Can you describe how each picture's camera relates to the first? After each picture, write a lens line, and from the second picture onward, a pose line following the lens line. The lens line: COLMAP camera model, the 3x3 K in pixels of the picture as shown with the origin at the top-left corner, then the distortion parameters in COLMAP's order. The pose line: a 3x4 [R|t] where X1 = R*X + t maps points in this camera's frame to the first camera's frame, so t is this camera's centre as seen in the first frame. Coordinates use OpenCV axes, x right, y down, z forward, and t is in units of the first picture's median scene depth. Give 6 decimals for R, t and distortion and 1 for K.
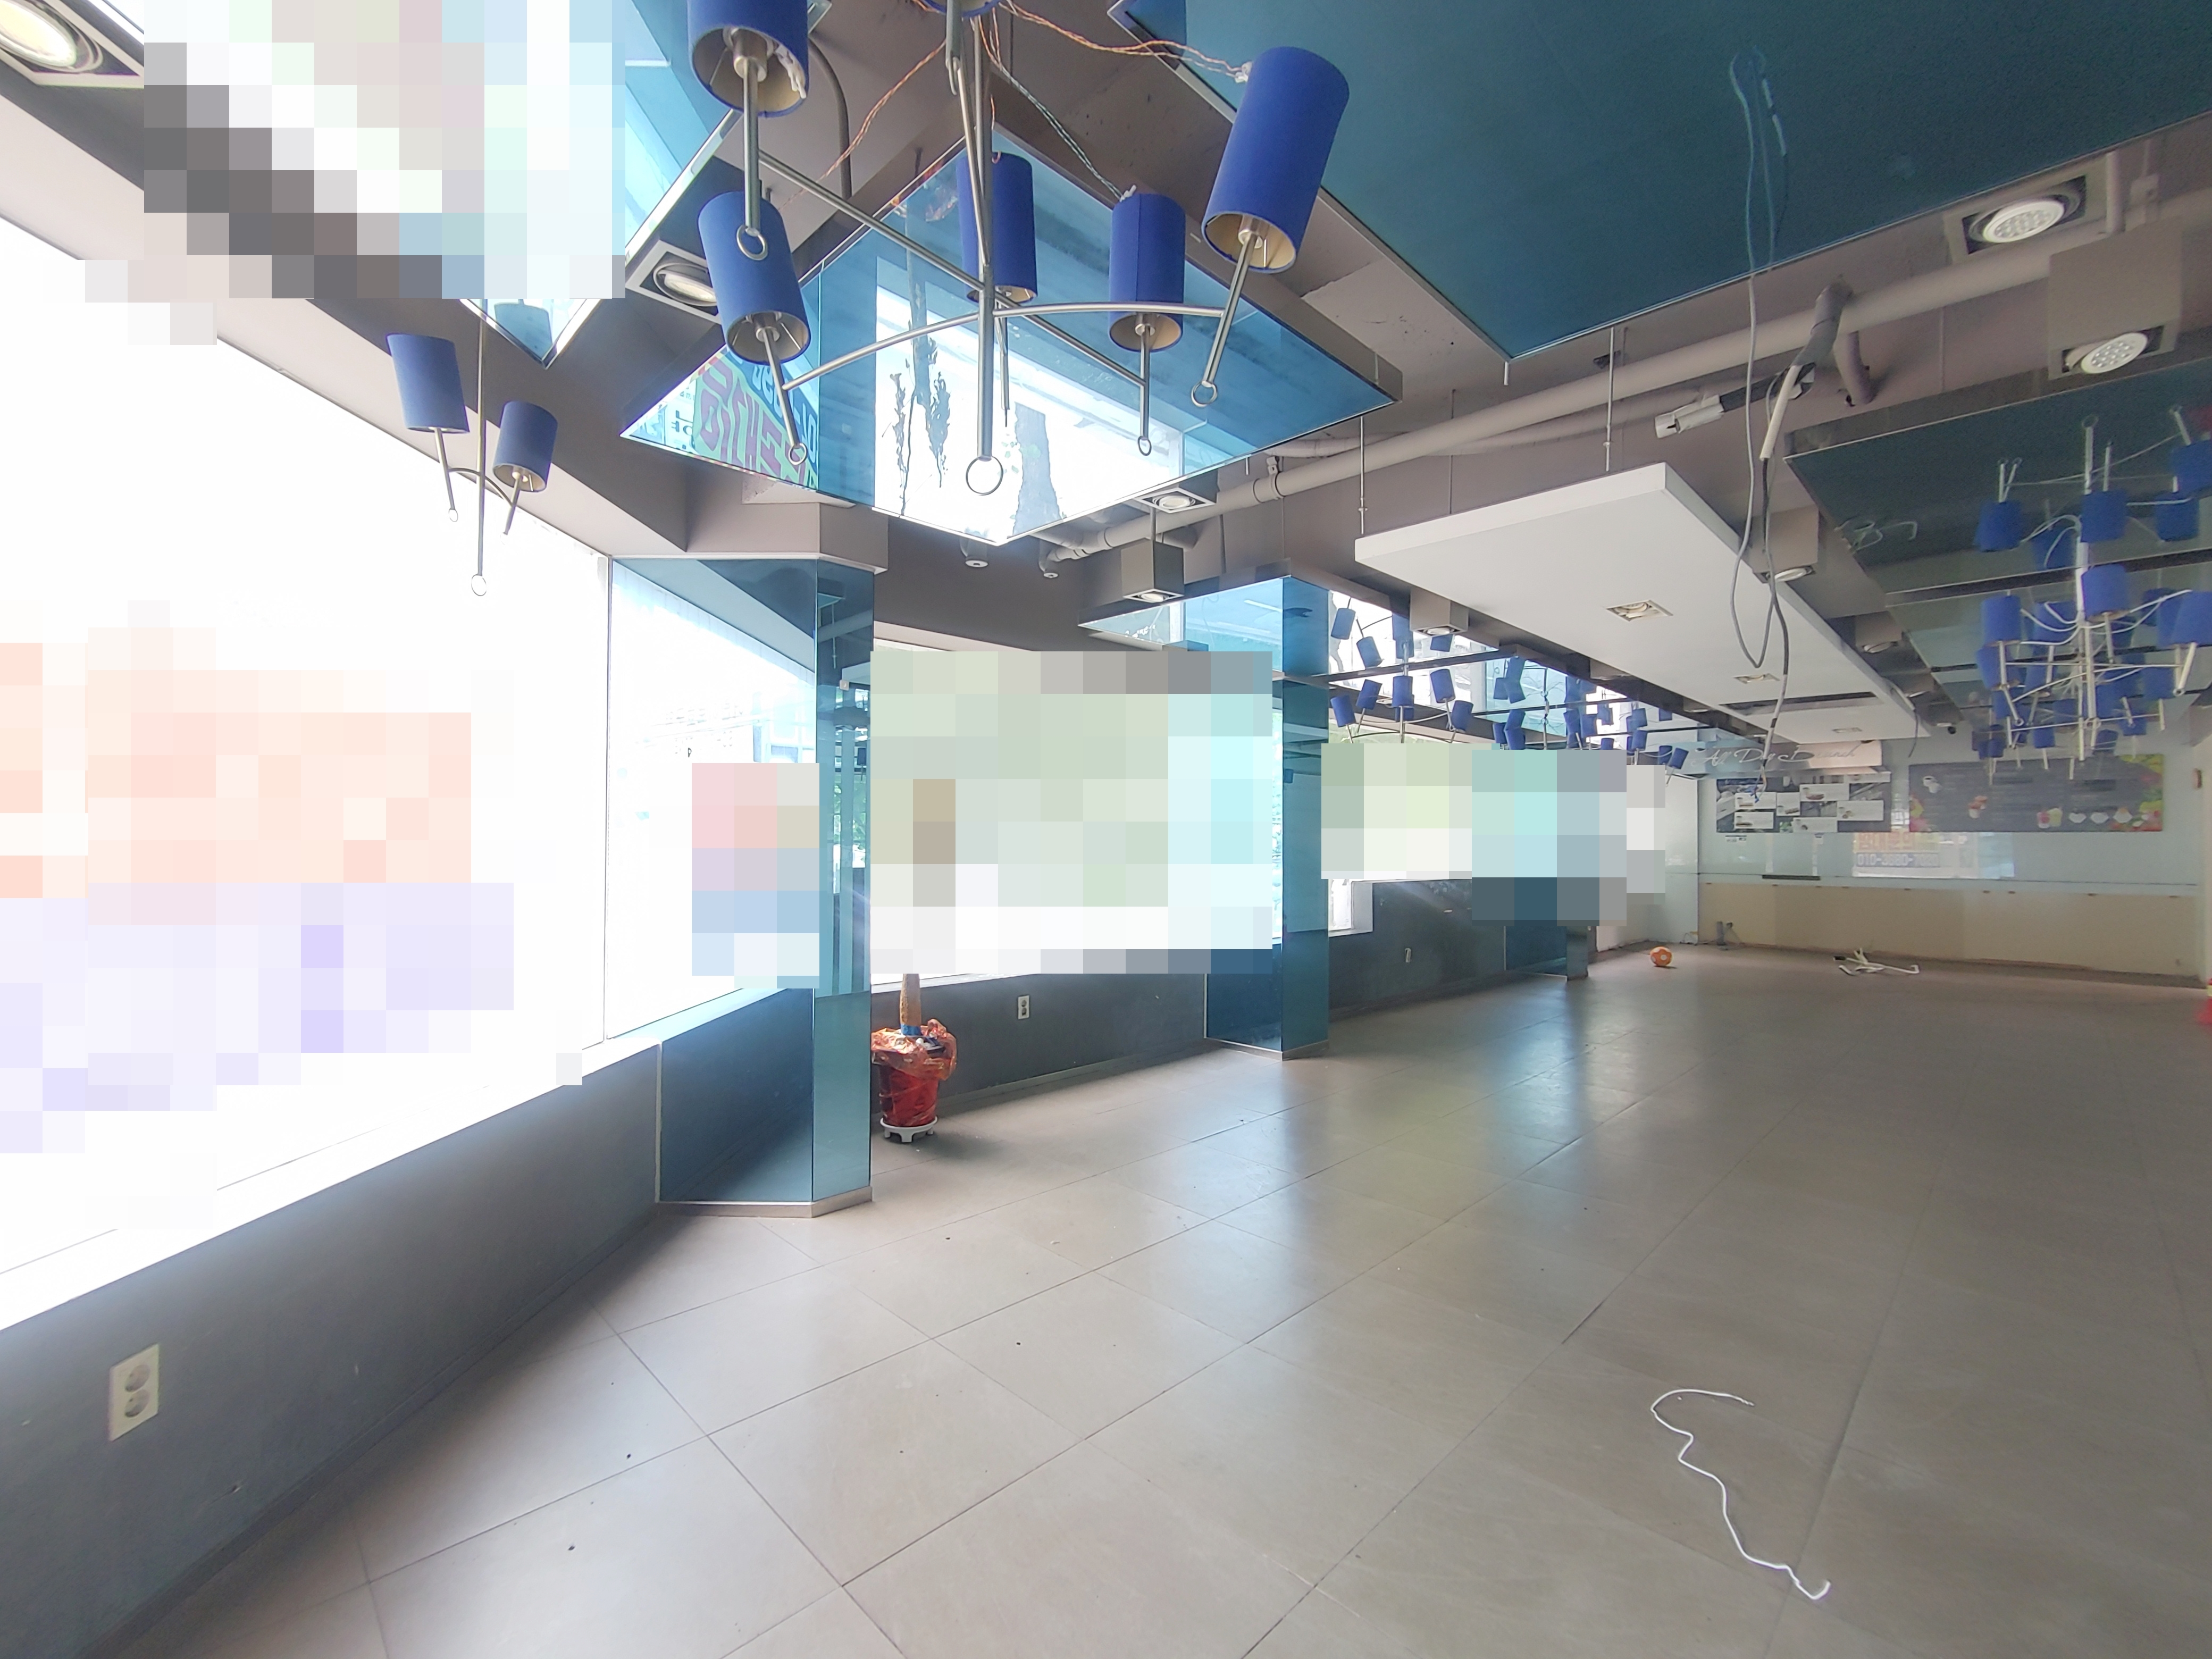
lens RADIAL K [[950.8, 0, 1106.0], [0, 950.8, 829.5], [0, 0, 1]] dist [0.001479, 0.000262]
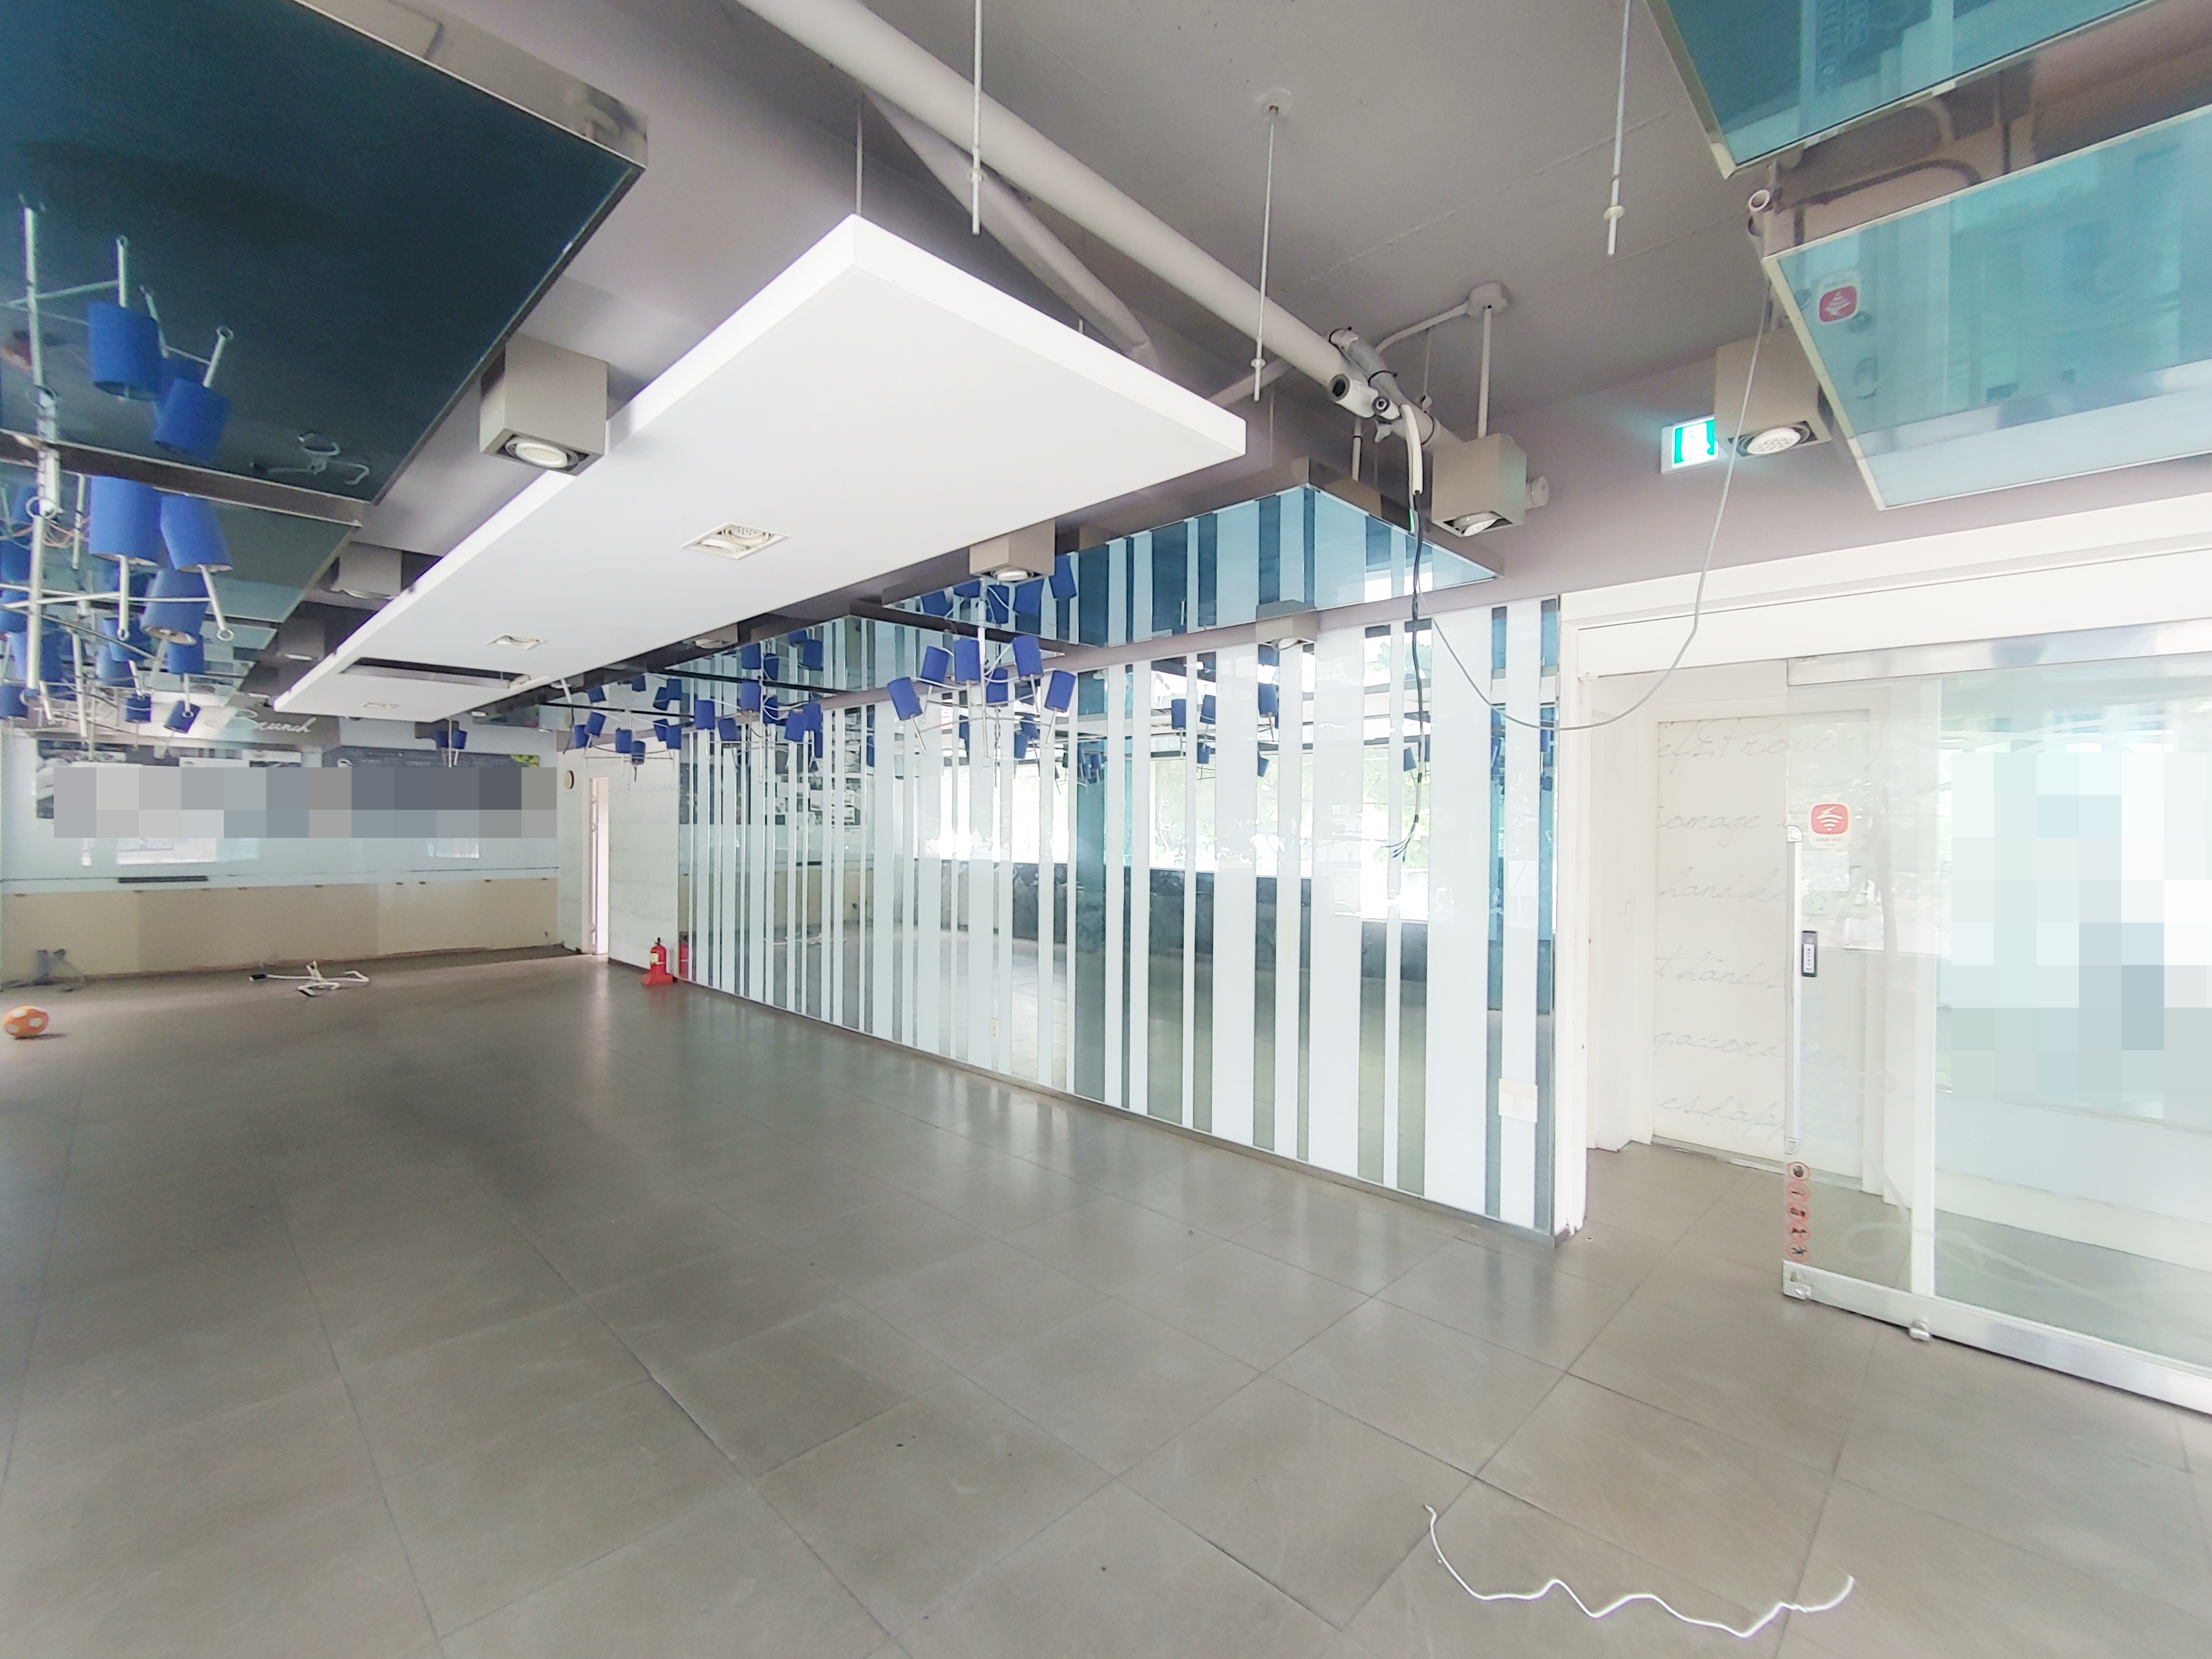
lens RADIAL K [[950.8, 0, 1106.0], [0, 950.8, 829.5], [0, 0, 1]] dist [0.001479, 0.000262]
pose [[-0.020920, -0.008712, 0.999743, -0.055250], [-0.023375, 0.999693, 0.008223, -0.014115], [-0.999508, -0.023197, -0.021117, 0.305921]]
